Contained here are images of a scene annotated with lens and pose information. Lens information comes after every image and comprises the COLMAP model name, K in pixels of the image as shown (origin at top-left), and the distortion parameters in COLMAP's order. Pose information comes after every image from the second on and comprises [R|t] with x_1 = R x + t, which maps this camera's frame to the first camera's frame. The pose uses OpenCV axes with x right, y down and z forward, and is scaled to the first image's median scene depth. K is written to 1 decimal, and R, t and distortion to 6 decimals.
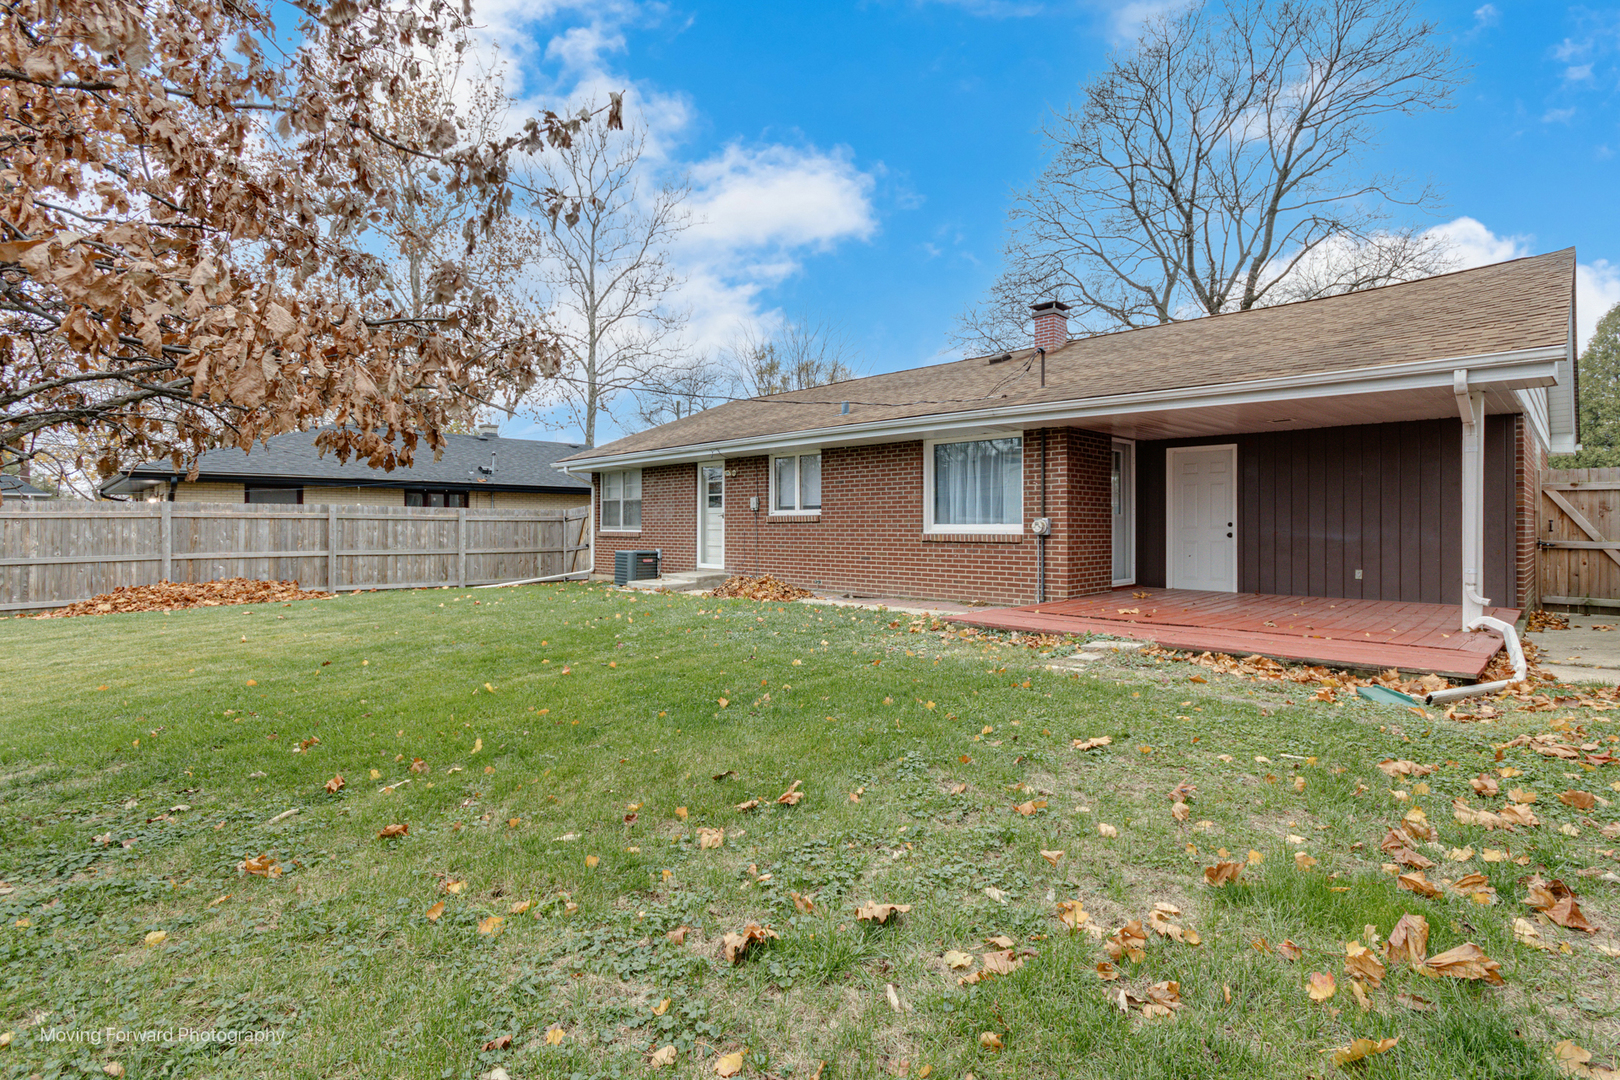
lens RADIAL K [[779.0, 0, 810.3], [0, 779.0, 492.4], [0, 0, 1]] dist [-0.000088, 0.000116]
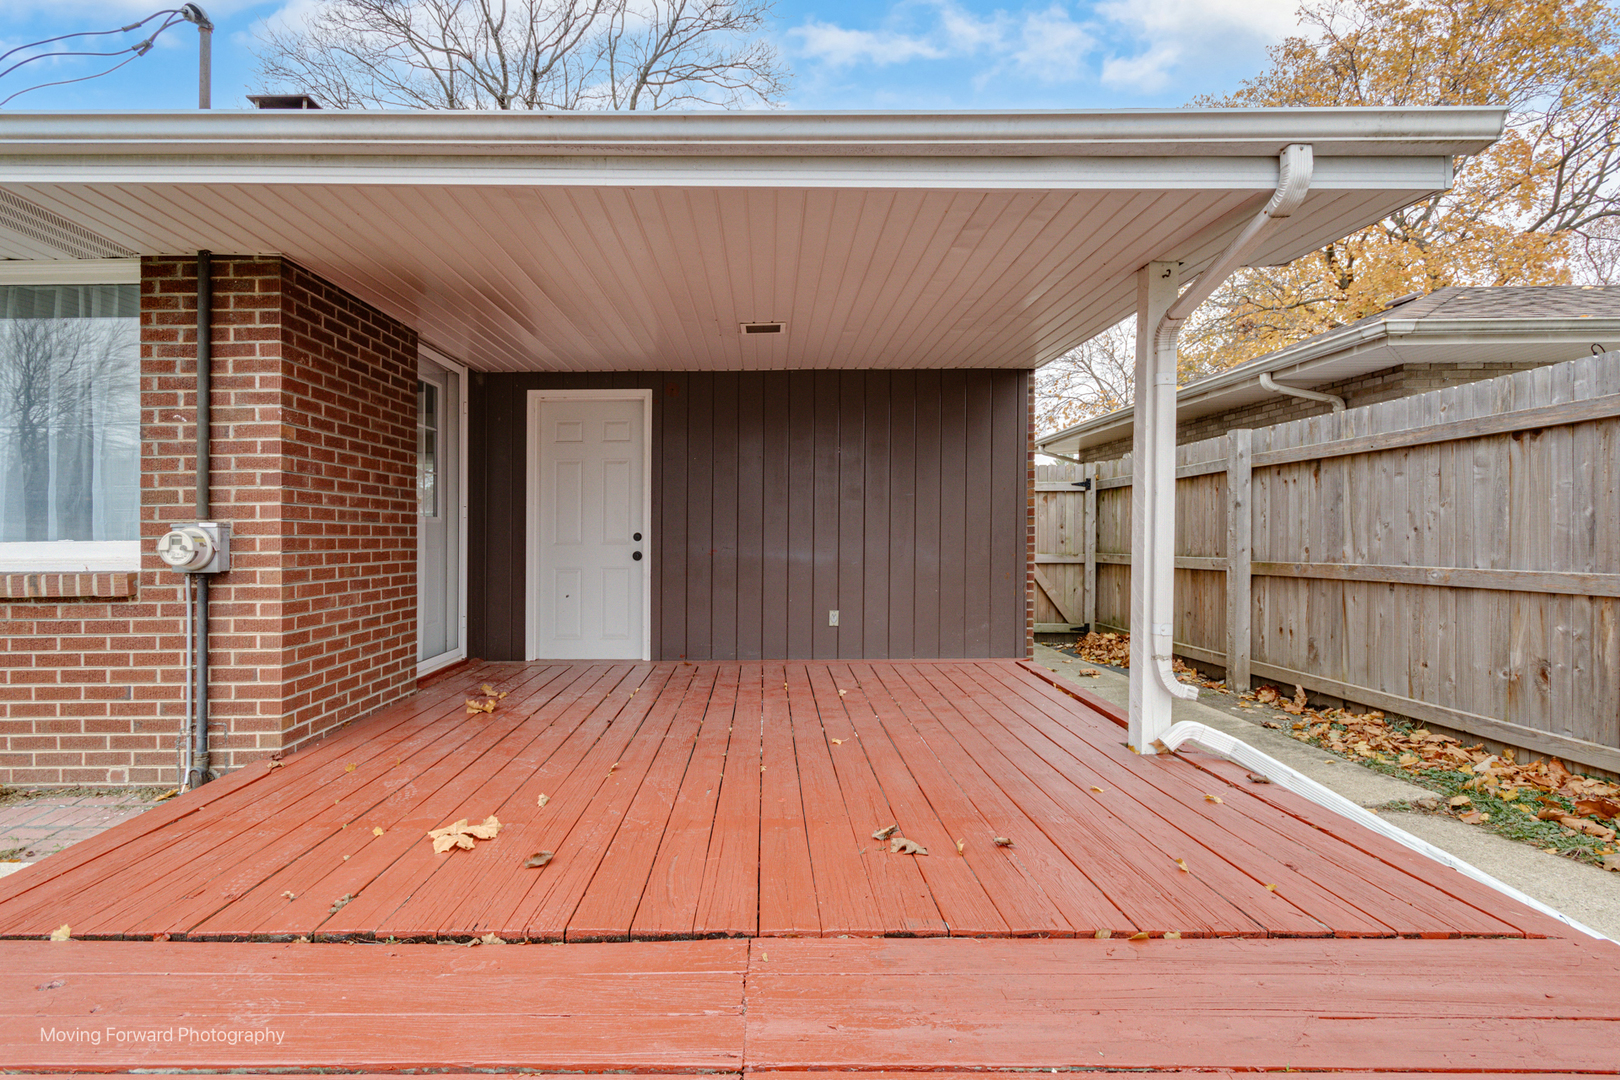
lens RADIAL K [[768.2, 0, 763.2], [0, 768.2, 550.9], [0, 0, 1]] dist [0.003617, 0.000418]
pose [[0.710449, -0.020978, 0.703436, 0.207375], [-0.021955, 0.998408, 0.051948, 0.019983], [-0.703406, -0.052350, 0.708858, 0.521287]]
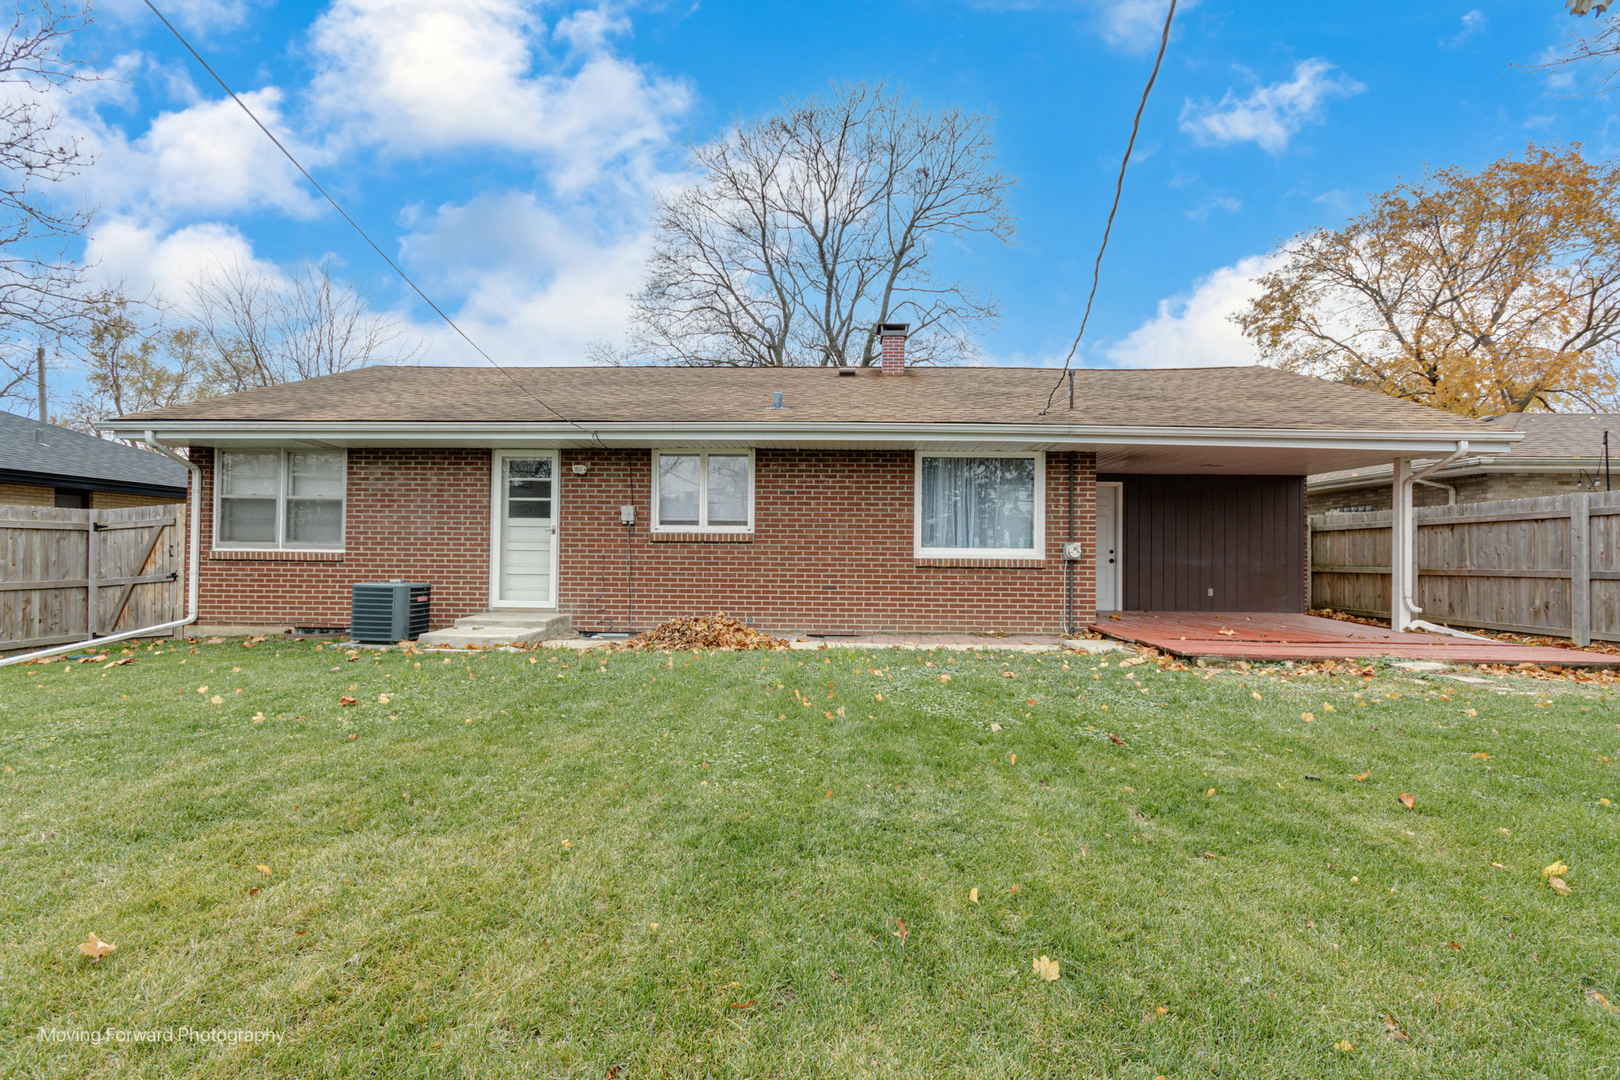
lens RADIAL K [[743.2, 0, 810.0], [0, 743.2, 540.0], [0, 0, 1]] dist [0.002113, -0.000321]
pose [[0.732037, 0.022360, 0.680898, -0.505024], [-0.041329, 0.999078, 0.011625, 0.027999], [-0.680010, -0.036650, 0.732286, 0.472585]]
